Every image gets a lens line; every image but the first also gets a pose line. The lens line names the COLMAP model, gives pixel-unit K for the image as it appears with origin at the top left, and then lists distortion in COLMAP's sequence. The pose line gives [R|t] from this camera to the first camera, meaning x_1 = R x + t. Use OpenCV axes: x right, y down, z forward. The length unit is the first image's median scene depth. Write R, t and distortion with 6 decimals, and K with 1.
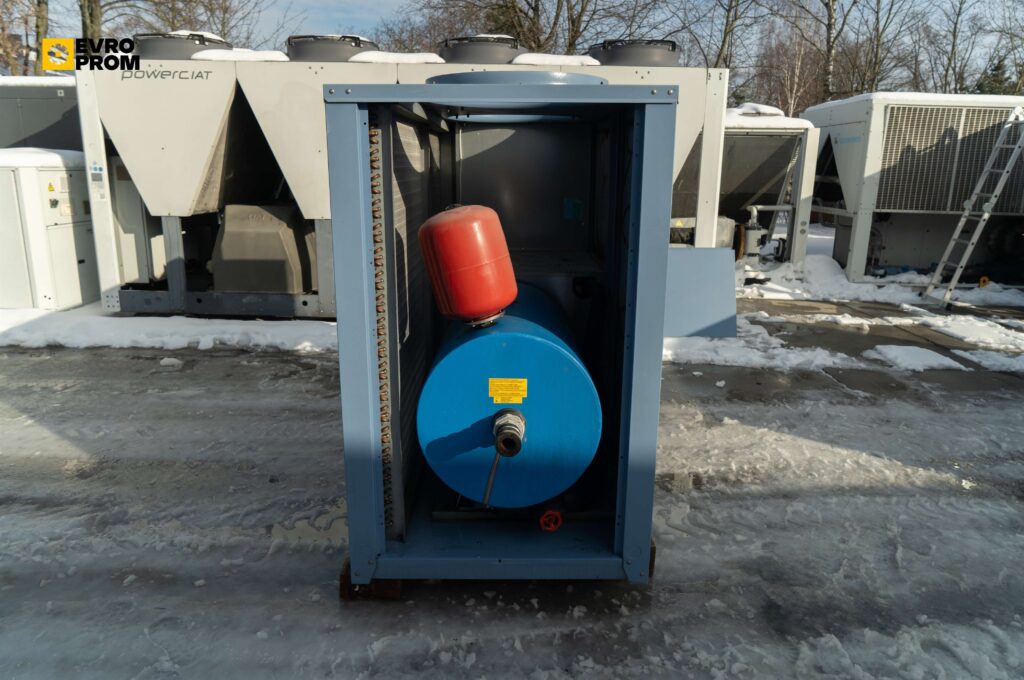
lens RADIAL K [[684.0, 0, 515.0], [0, 684.0, 337.6], [0, 0, 1]] dist [-0.016680, 0.002181]
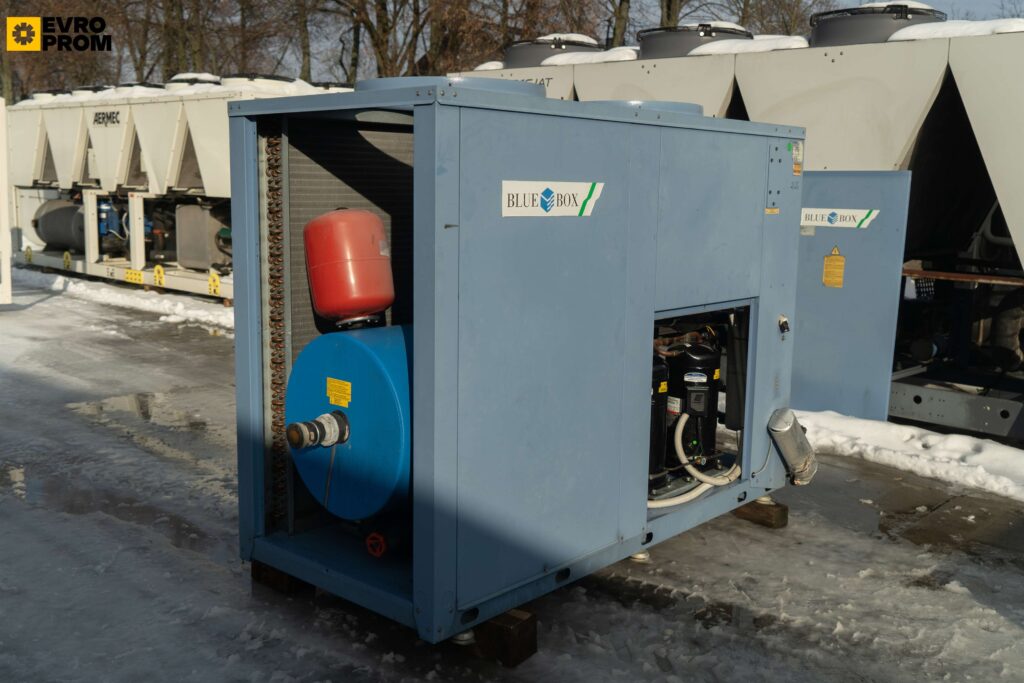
lens RADIAL K [[1010.2, 0, 512.0], [0, 1010.2, 341.5], [0, 0, 1]] dist [0.001073, 0.018591]
pose [[0.739921, 0.109058, -0.663795, 0.737125], [-0.175116, 0.983976, -0.033537, 0.006563], [0.649501, 0.141056, 0.747163, 0.036913]]
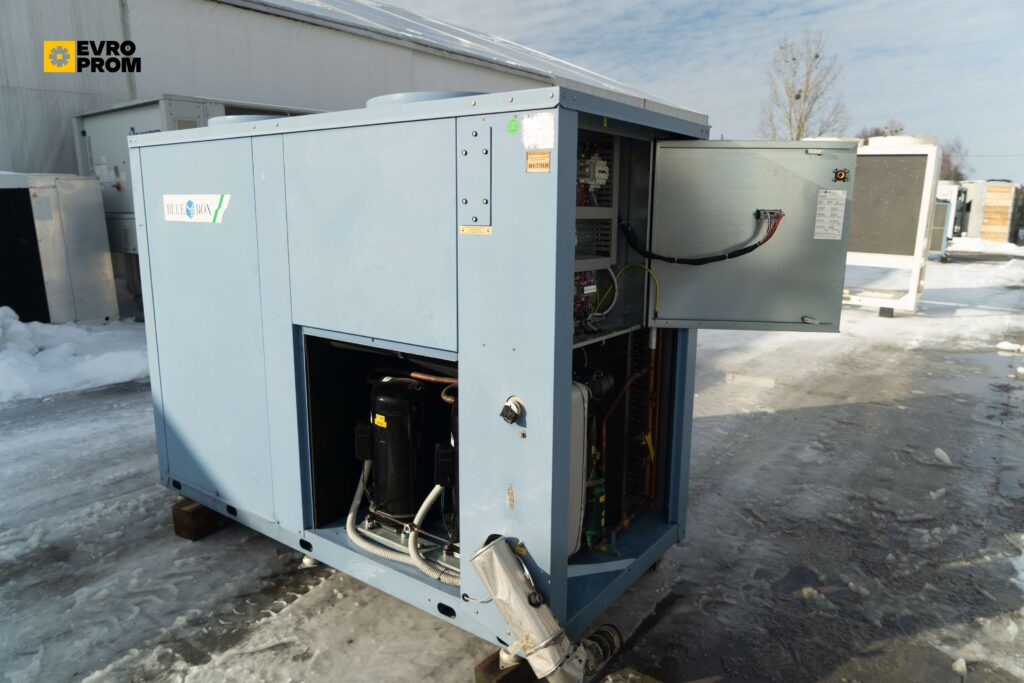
lens RADIAL K [[684.0, 0, 515.0], [0, 684.0, 339.1], [0, 0, 1]] dist [-0.016680, 0.002181]
pose [[-0.595071, 0.140187, -0.791352, 0.564932], [-0.208640, 0.923962, 0.320569, -0.352608], [0.776119, 0.355869, -0.520574, 1.497597]]
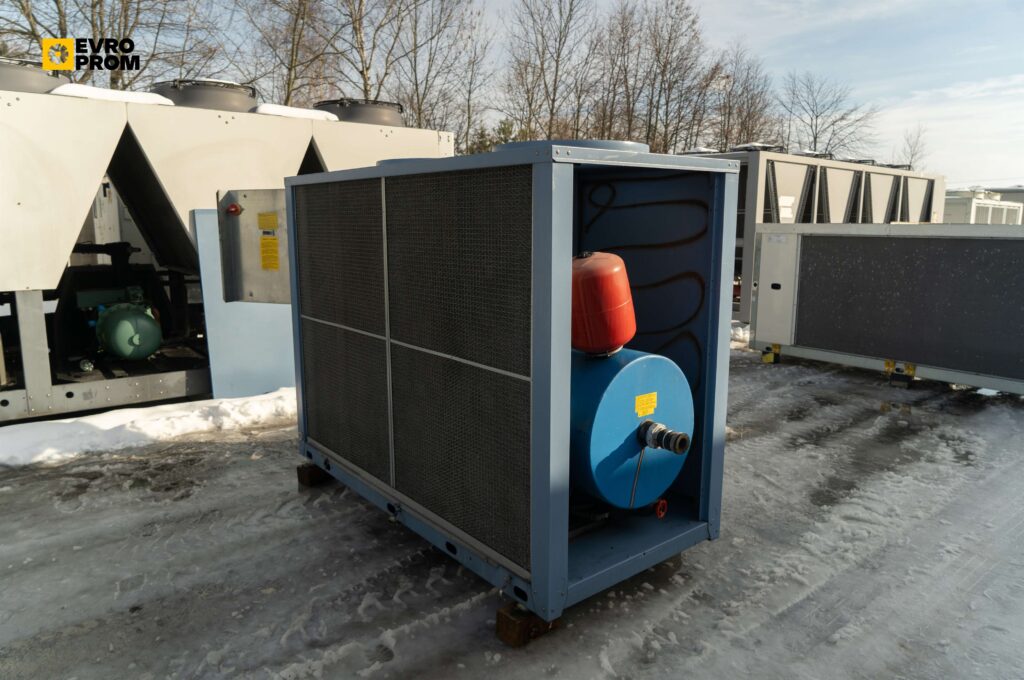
lens RADIAL K [[684.0, 0, 515.0], [0, 684.0, 337.6], [0, 0, 1]] dist [-0.016680, 0.002181]
pose [[0.780652, -0.117093, 0.613898, -0.584517], [0.160390, 0.986929, -0.015712, -0.035435], [-0.604034, 0.110729, 0.789229, 0.120260]]
